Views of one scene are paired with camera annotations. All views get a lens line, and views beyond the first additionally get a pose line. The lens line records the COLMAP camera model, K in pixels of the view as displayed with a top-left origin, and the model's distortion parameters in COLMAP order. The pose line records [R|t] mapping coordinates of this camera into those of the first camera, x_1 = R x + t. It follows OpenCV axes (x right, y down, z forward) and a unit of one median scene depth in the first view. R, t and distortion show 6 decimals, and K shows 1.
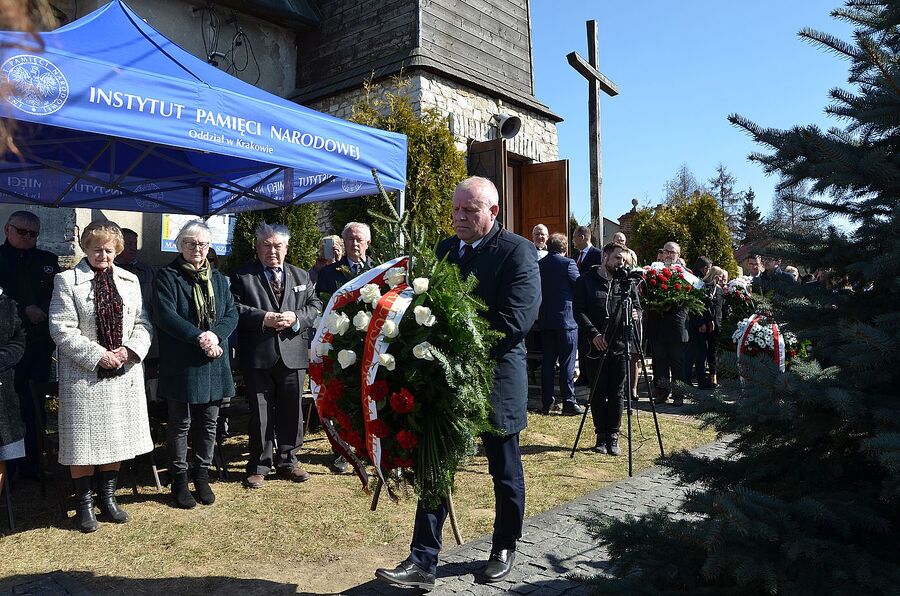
lens RADIAL K [[673.9, 0, 448.4], [0, 673.9, 278.3], [0, 0, 1]] dist [-0.190071, 0.120656]
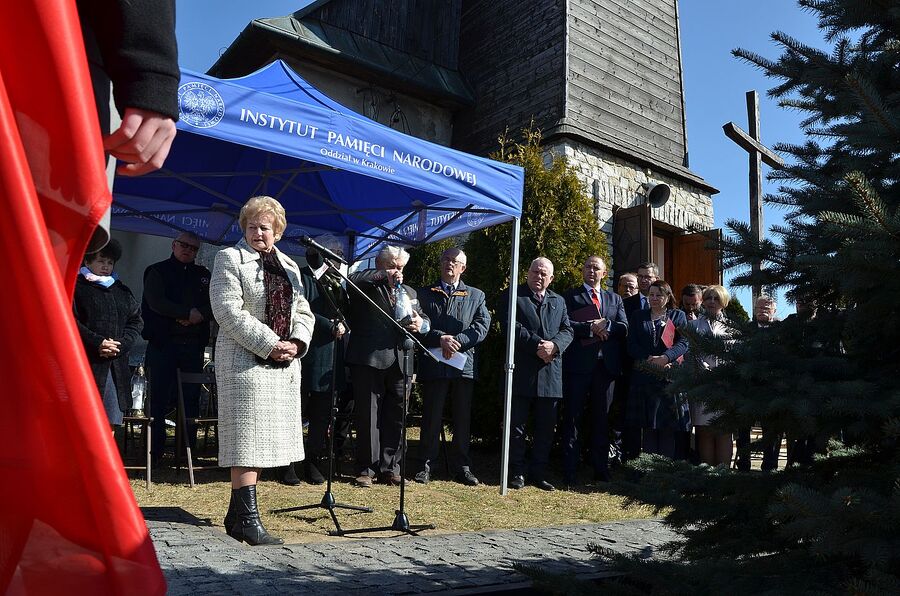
lens RADIAL K [[705.1, 0, 435.2], [0, 705.1, 295.6], [0, 0, 1]] dist [-0.182871, 0.131786]
pose [[0.962059, 0.015296, -0.272413, 0.116348], [-0.053530, 0.989604, -0.133483, 0.154215], [0.267540, 0.143001, 0.952876, -0.079393]]
